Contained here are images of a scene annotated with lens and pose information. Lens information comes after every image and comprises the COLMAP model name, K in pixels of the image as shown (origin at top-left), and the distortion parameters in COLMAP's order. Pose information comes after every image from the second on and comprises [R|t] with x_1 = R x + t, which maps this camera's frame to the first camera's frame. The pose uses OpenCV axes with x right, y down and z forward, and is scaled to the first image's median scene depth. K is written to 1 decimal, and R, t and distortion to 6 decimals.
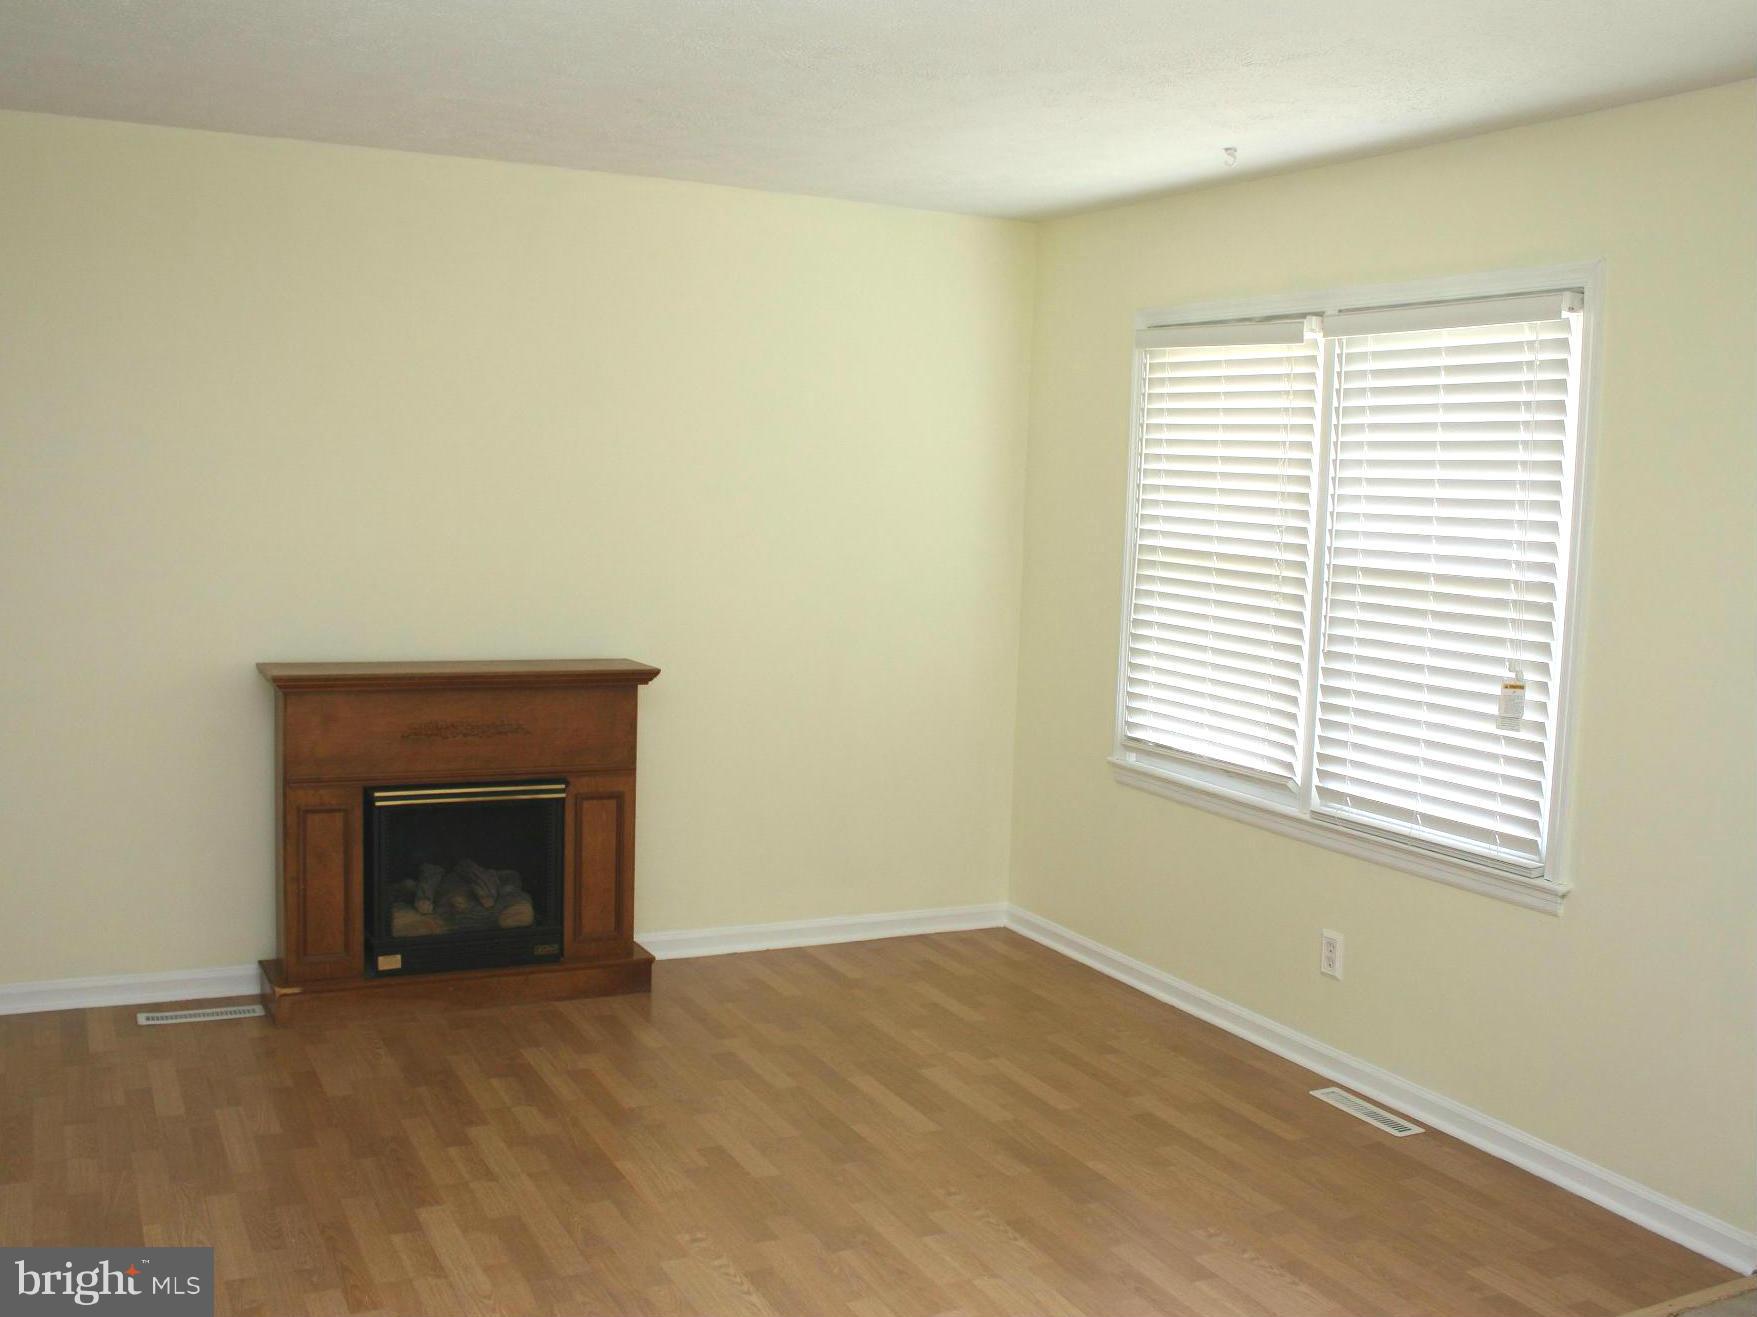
lens RADIAL K [[1651.3, 0, 878.5], [0, 1651.3, 658.5], [0, 0, 1]] dist [-0.190728, 0.179438]
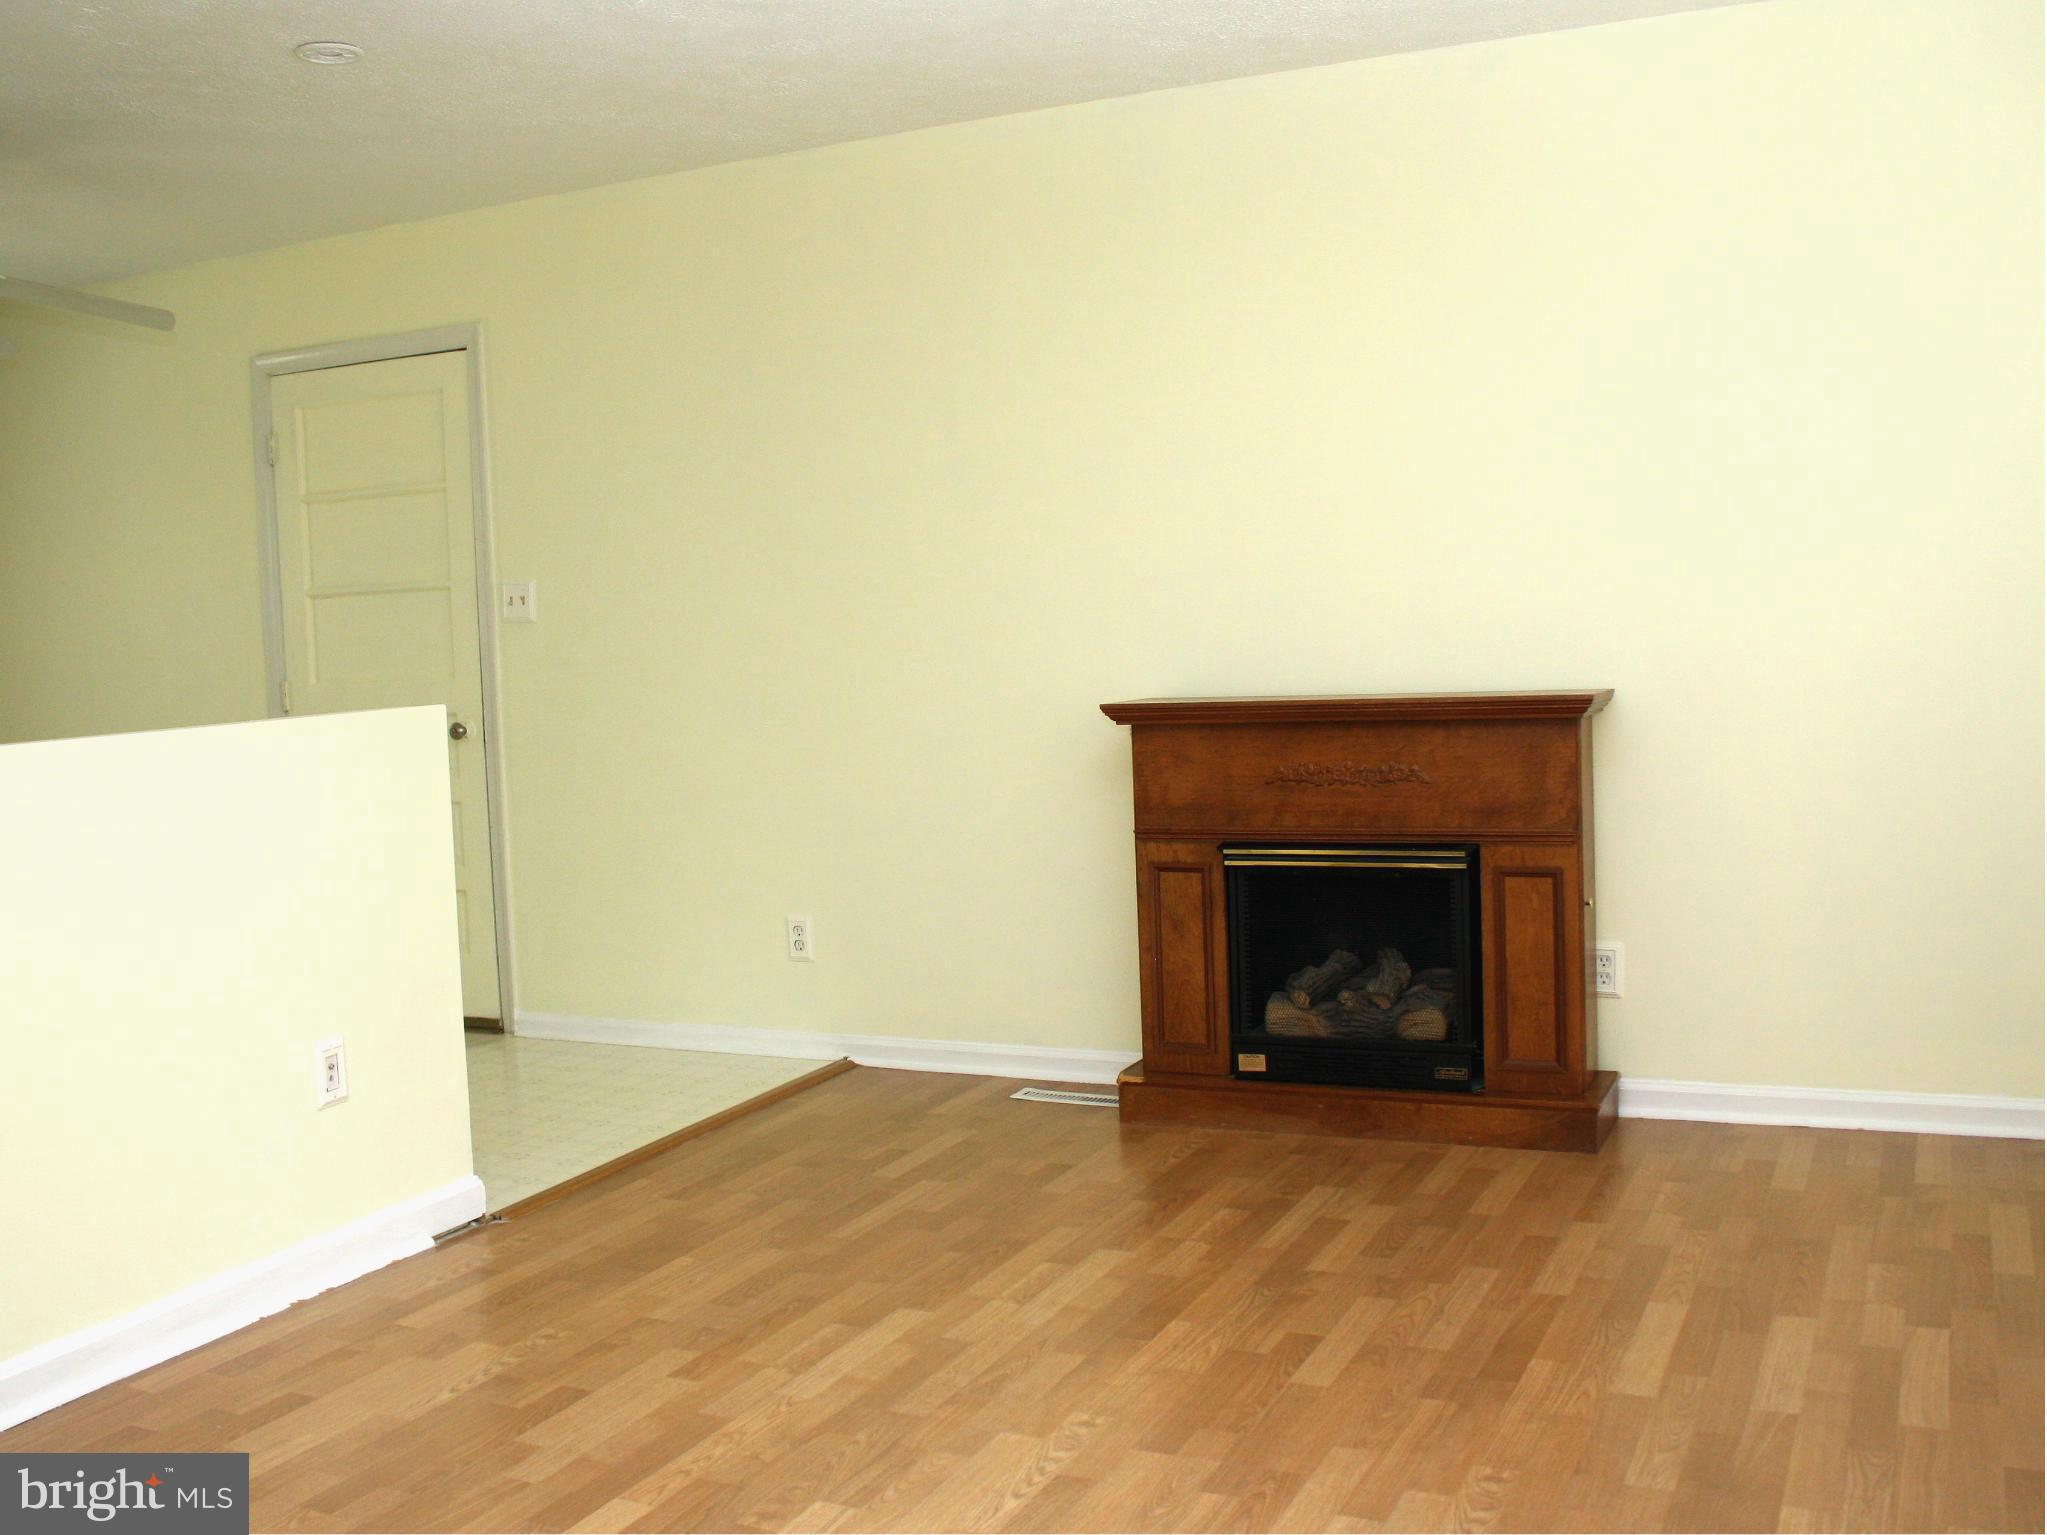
lens RADIAL K [[1923.9, 0, 1023.5], [0, 1923.9, 767.5], [0, 0, 1]] dist [-0.190728, 0.179438]
pose [[0.610328, -0.001446, -0.792148, 0.388277], [-0.014739, 0.999804, -0.013181, 0.055191], [0.792012, 0.019721, 0.610187, 0.325815]]
